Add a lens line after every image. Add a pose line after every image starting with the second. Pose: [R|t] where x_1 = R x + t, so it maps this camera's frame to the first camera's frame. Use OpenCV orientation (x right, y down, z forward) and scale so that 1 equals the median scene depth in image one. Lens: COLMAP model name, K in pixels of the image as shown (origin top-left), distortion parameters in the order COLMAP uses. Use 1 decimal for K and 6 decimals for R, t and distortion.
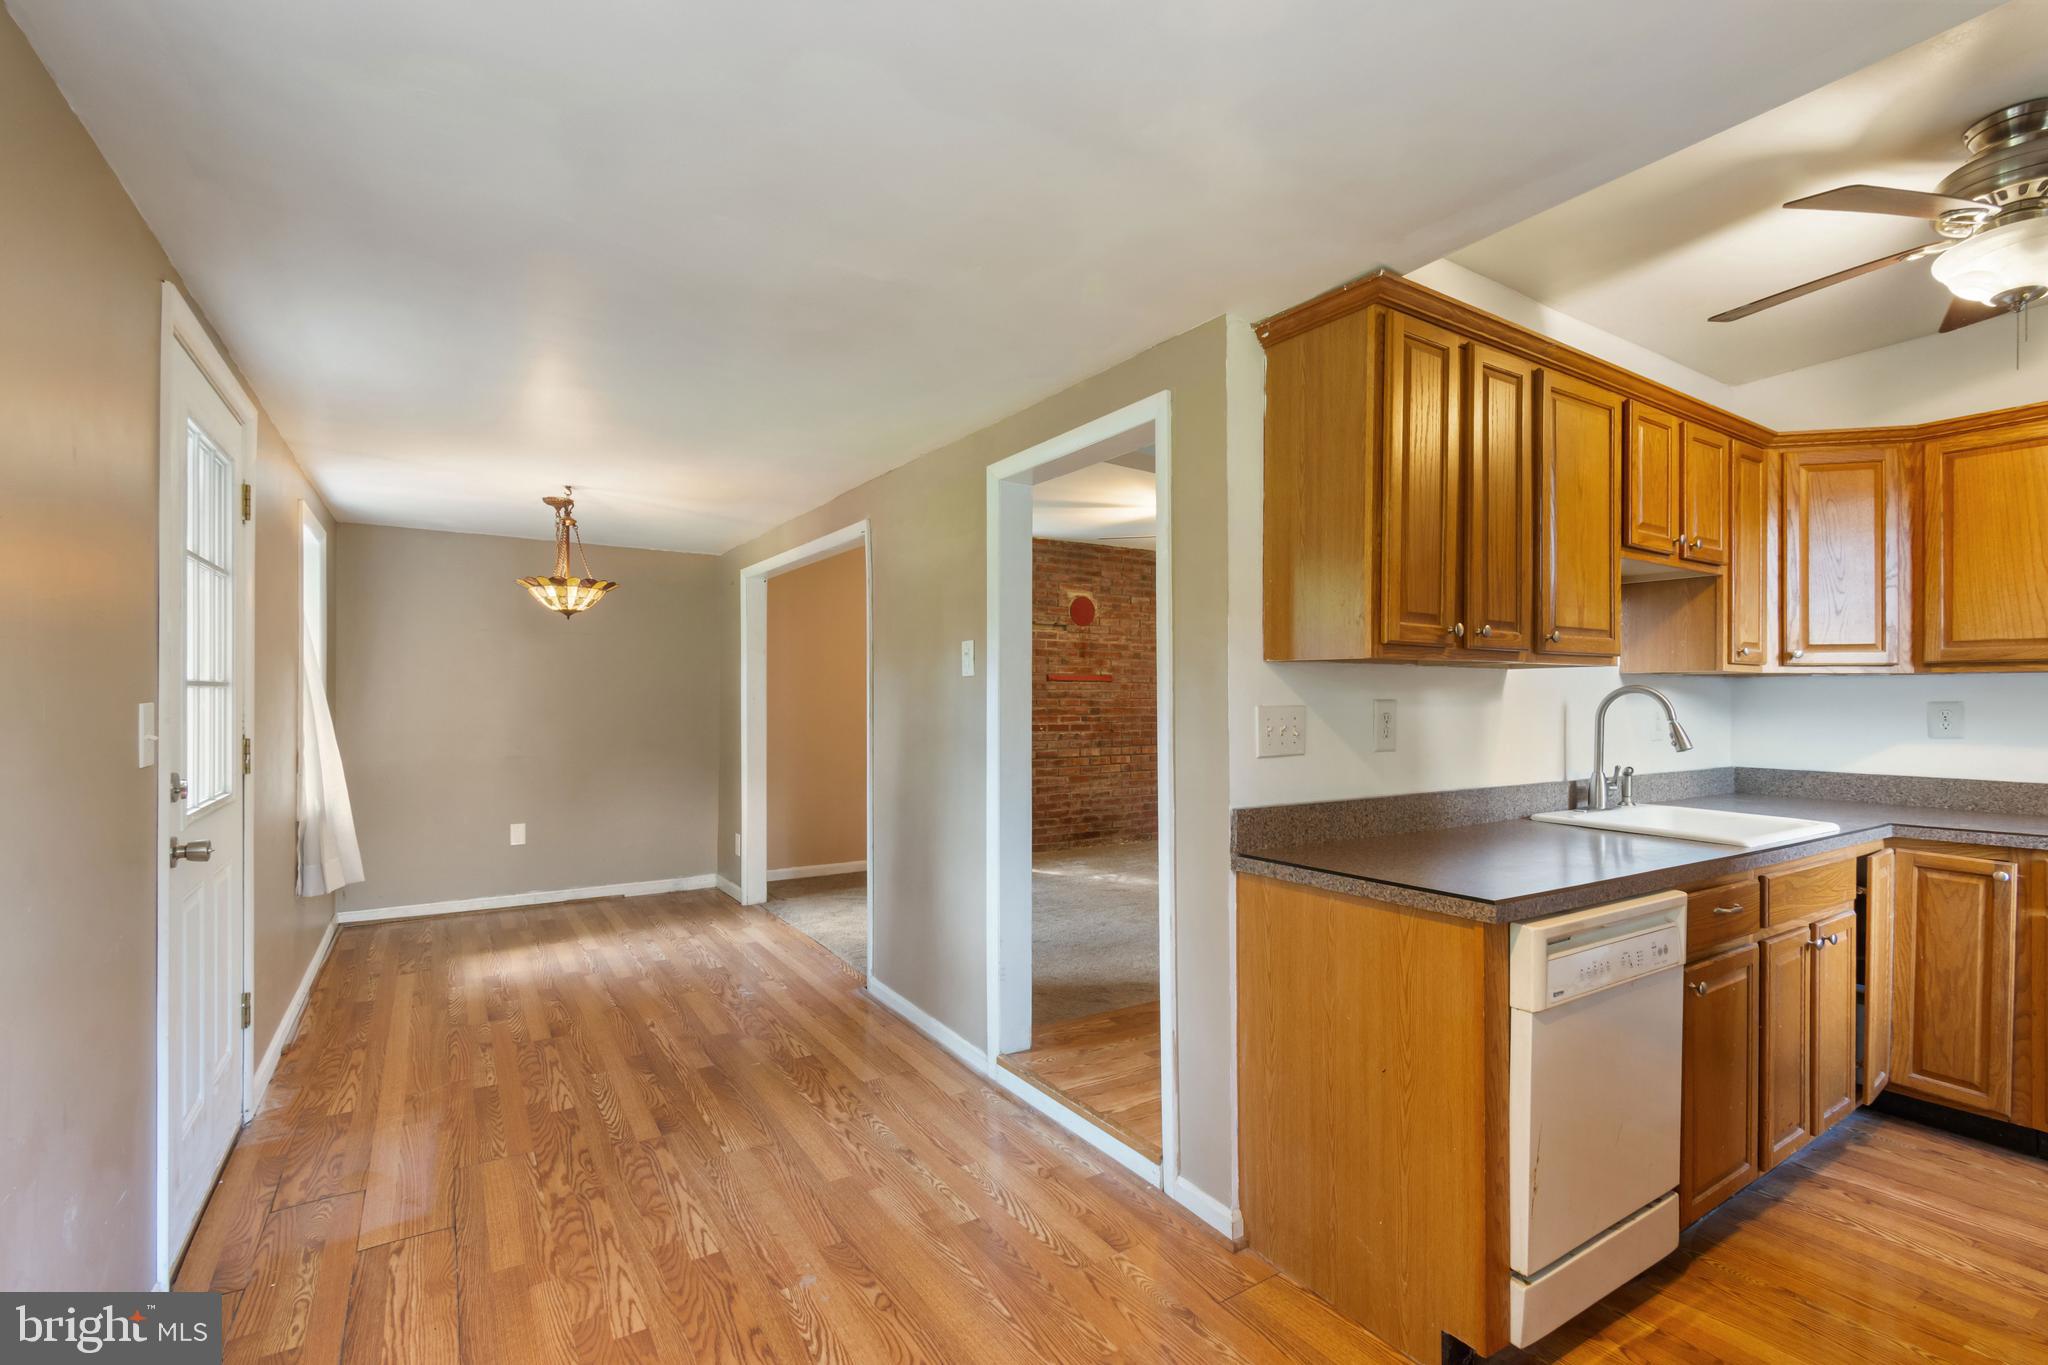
lens RADIAL K [[916.3, 0, 1032.7], [0, 916.3, 696.9], [0, 0, 1]] dist [0.001402, -0.001161]
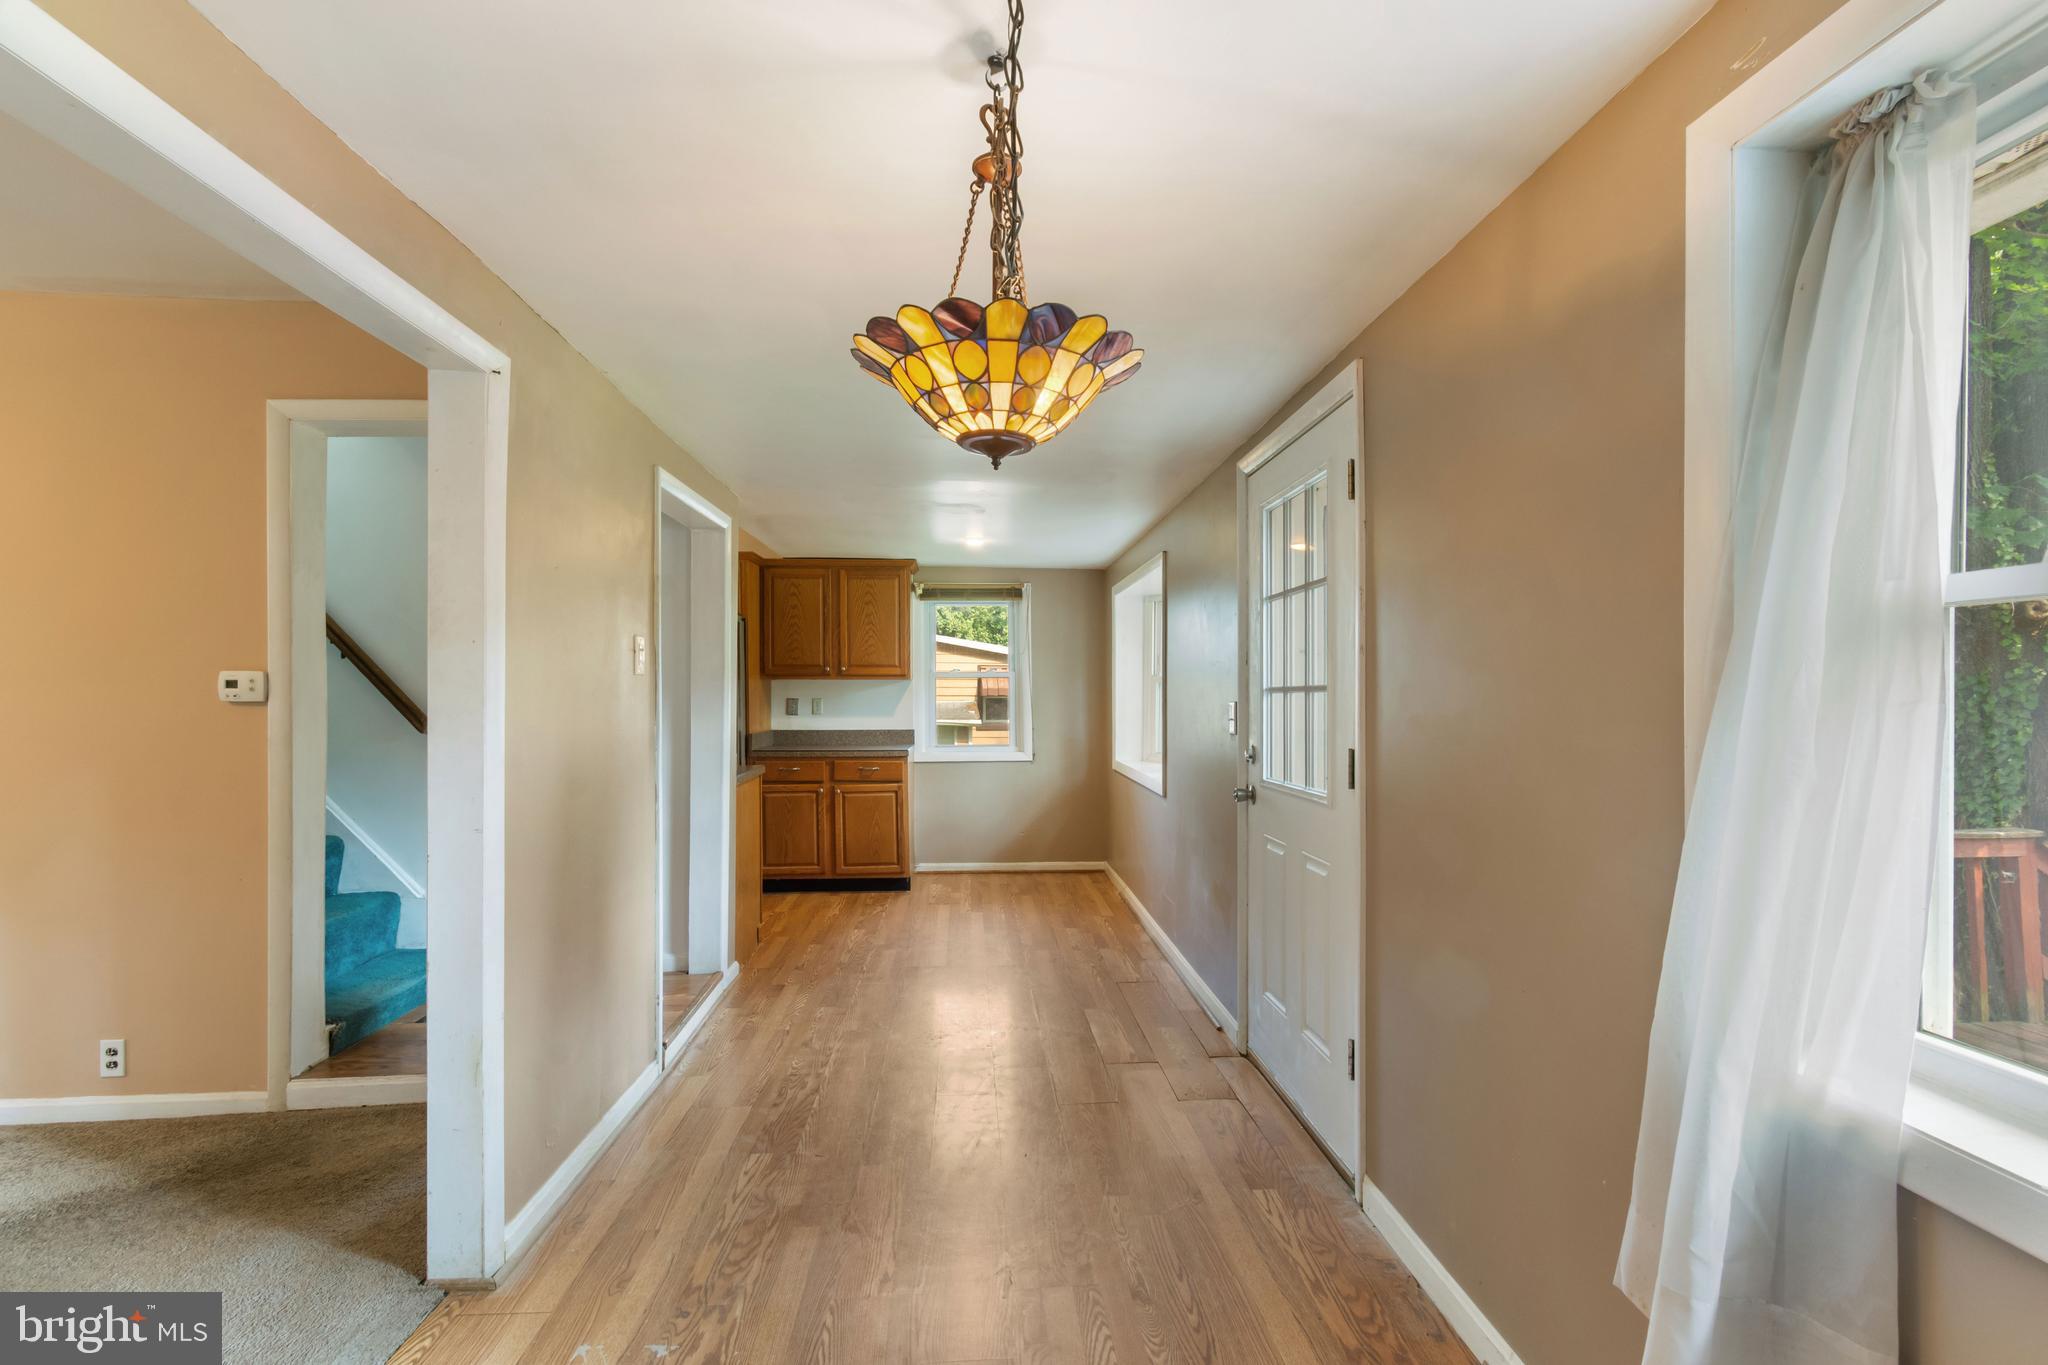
lens RADIAL K [[916.3, 0, 1024.6], [0, 916.3, 699.3], [0, 0, 1]] dist [0.001402, -0.001161]
pose [[-0.872534, -0.003978, 0.488537, -0.949697], [-0.000731, 0.999976, 0.006836, -0.006871], [-0.488553, 0.005607, -0.872516, 1.797397]]
